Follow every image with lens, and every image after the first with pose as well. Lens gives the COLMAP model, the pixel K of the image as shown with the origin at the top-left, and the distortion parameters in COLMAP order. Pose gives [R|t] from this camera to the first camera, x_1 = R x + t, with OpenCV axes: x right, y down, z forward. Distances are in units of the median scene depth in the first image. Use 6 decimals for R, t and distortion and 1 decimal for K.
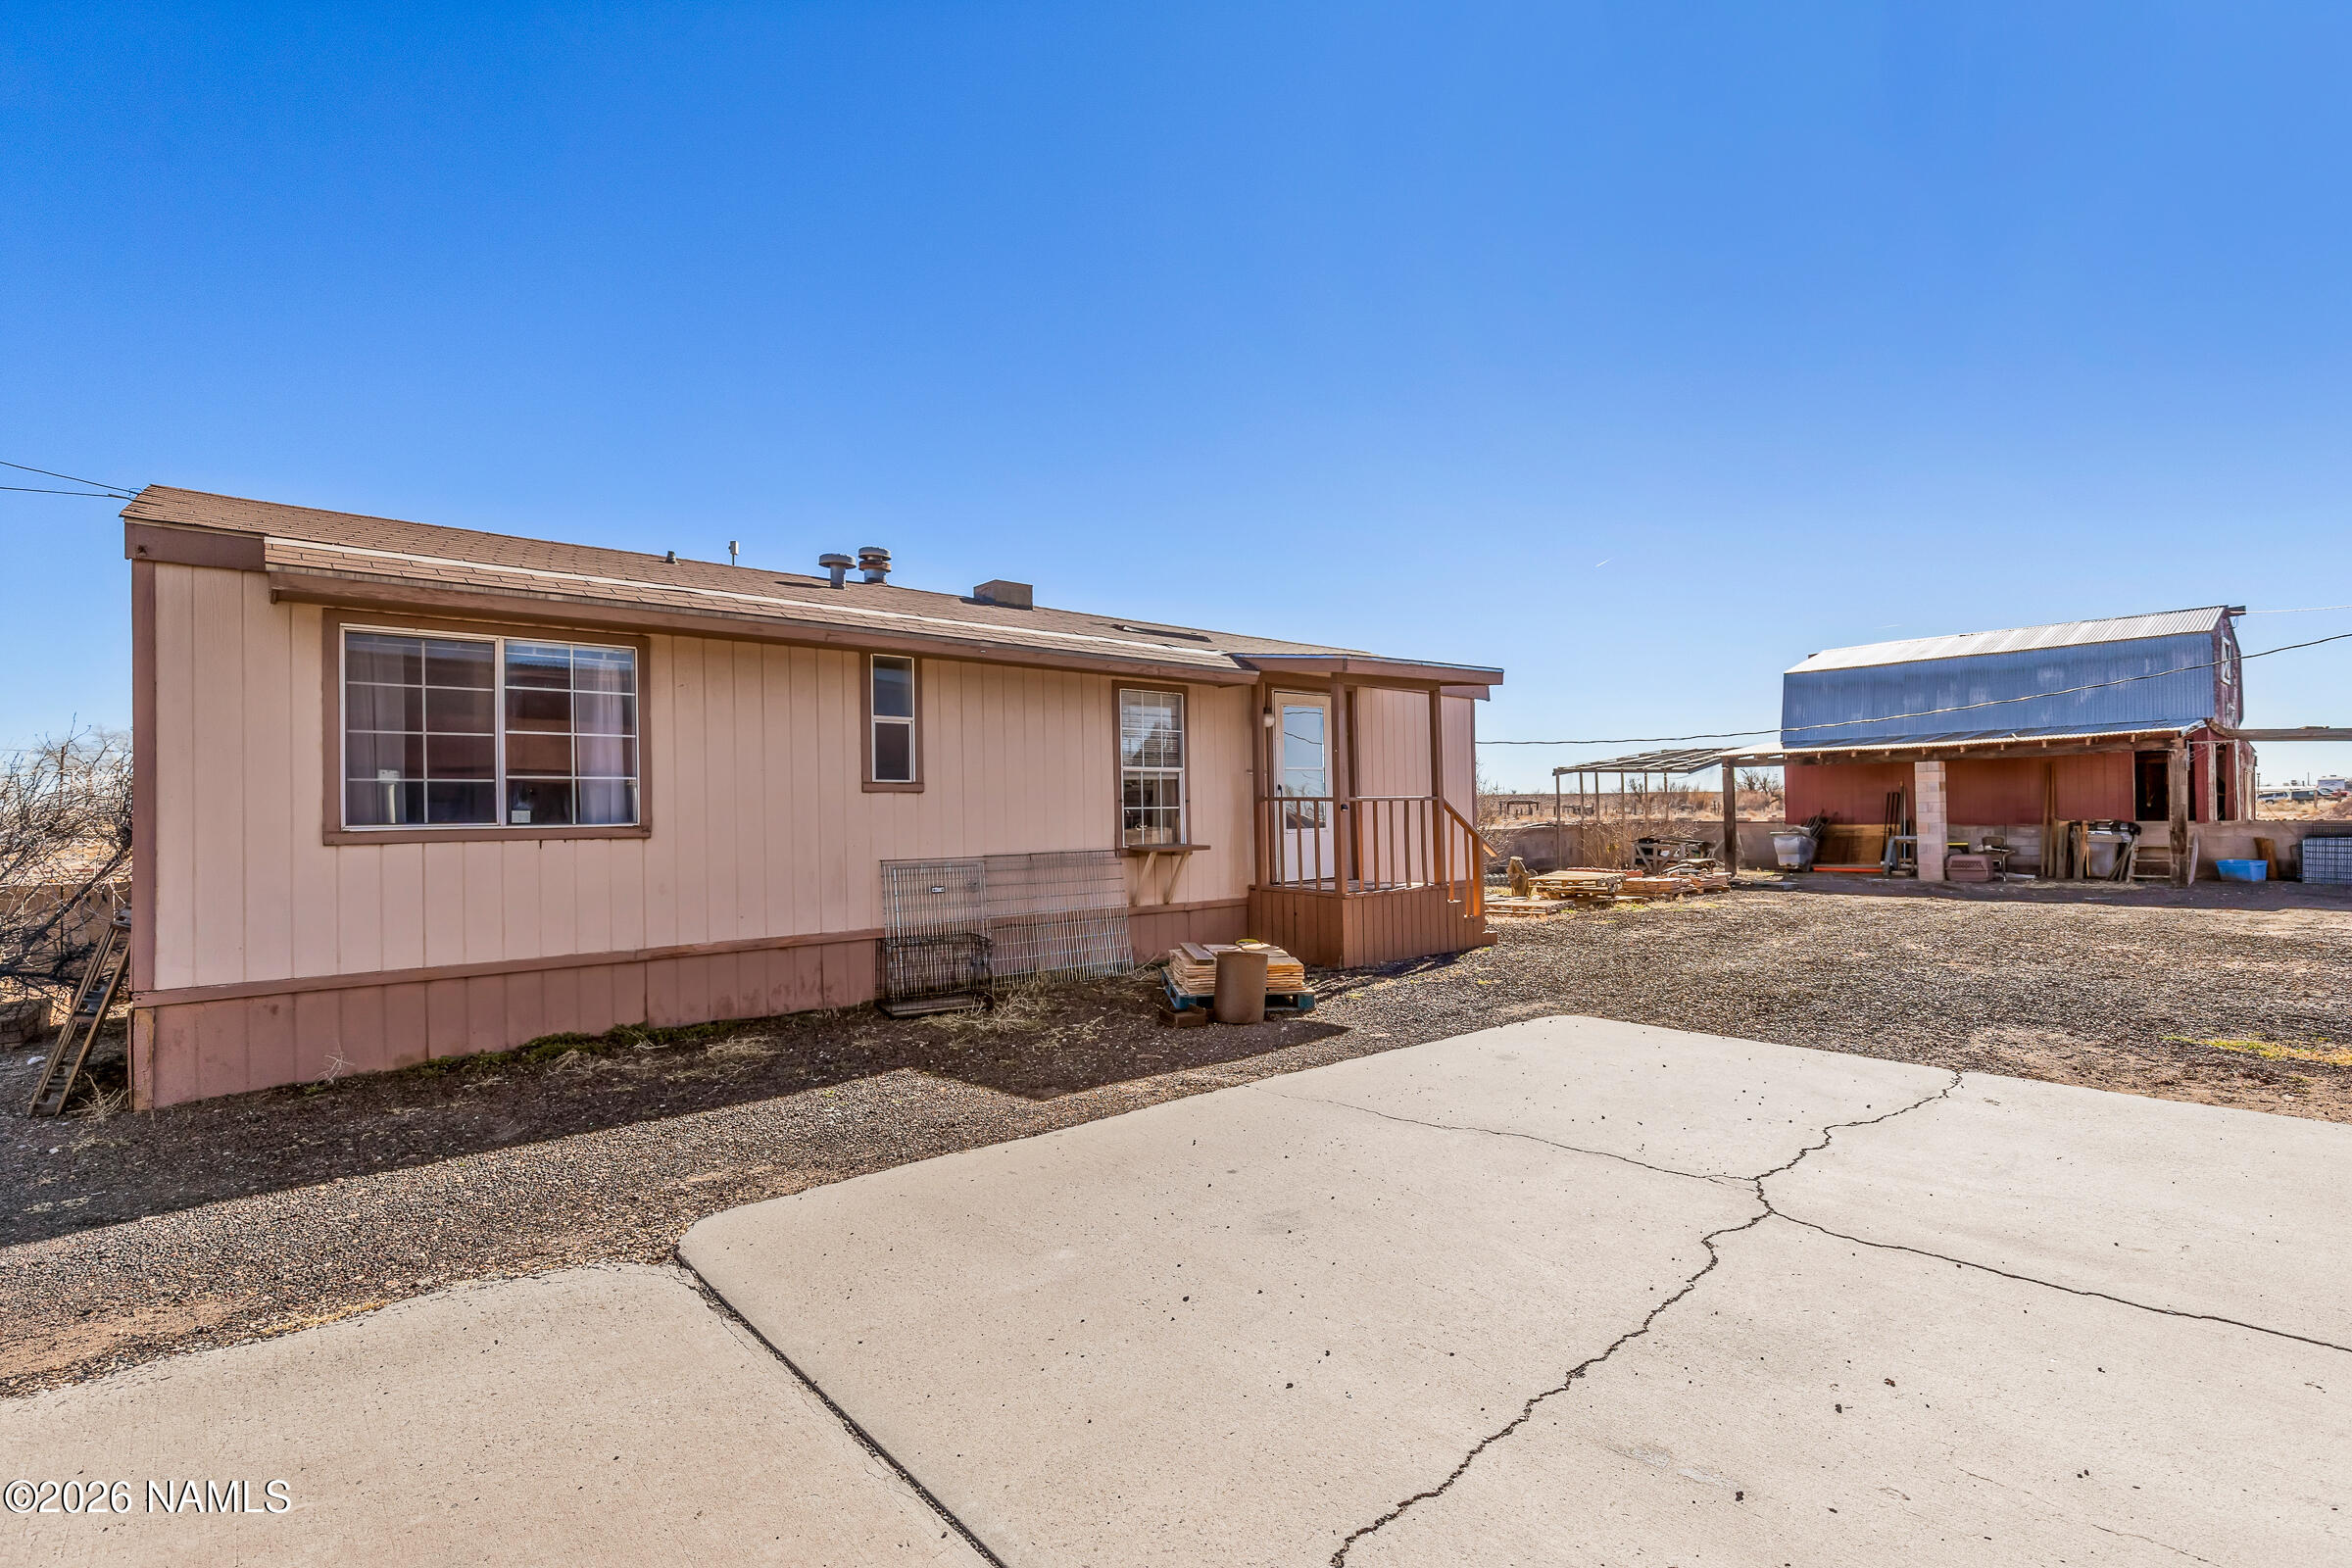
lens RADIAL K [[1128.0, 0, 1174.2], [0, 1128.0, 791.3], [0, 0, 1]] dist [0.003584, 0.000940]
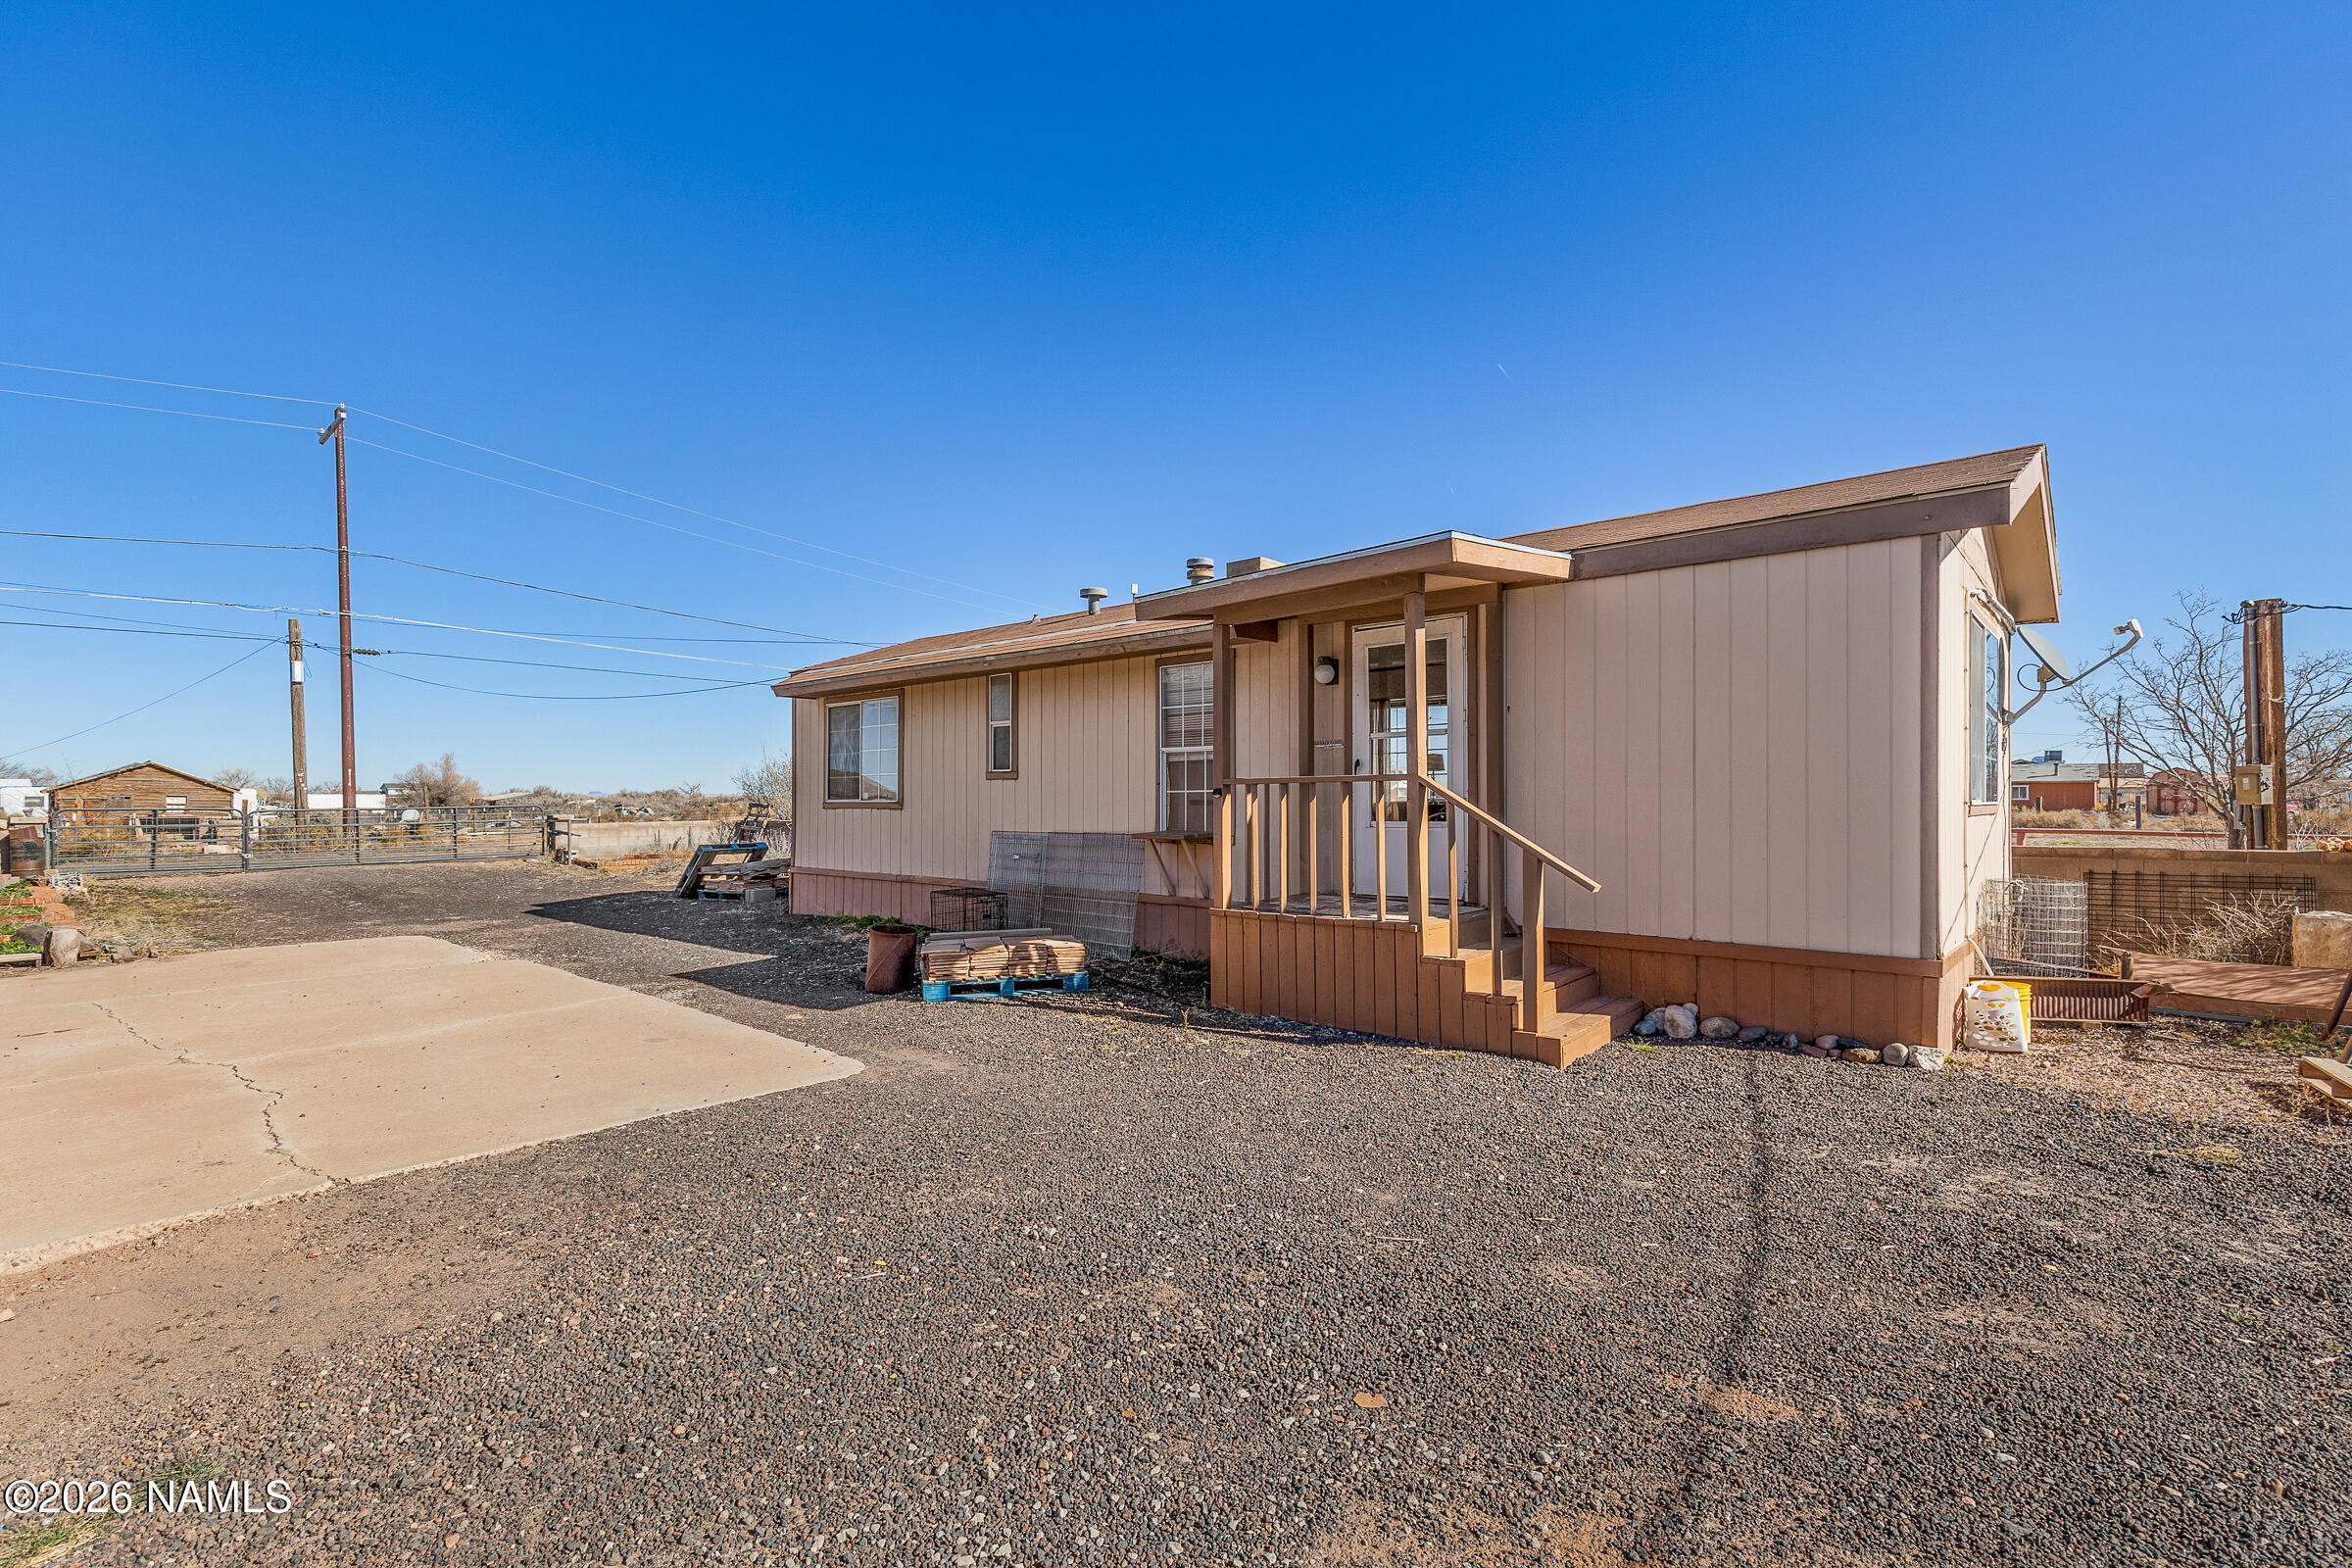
lens RADIAL K [[1128.0, 0, 1174.8], [0, 1128.0, 784.9], [0, 0, 1]] dist [0.003584, 0.000940]
pose [[0.096224, 0.003043, -0.995355, 1.020984], [0.021722, 0.999751, 0.005156, 0.005037], [0.995123, -0.022117, 0.096133, 1.032999]]
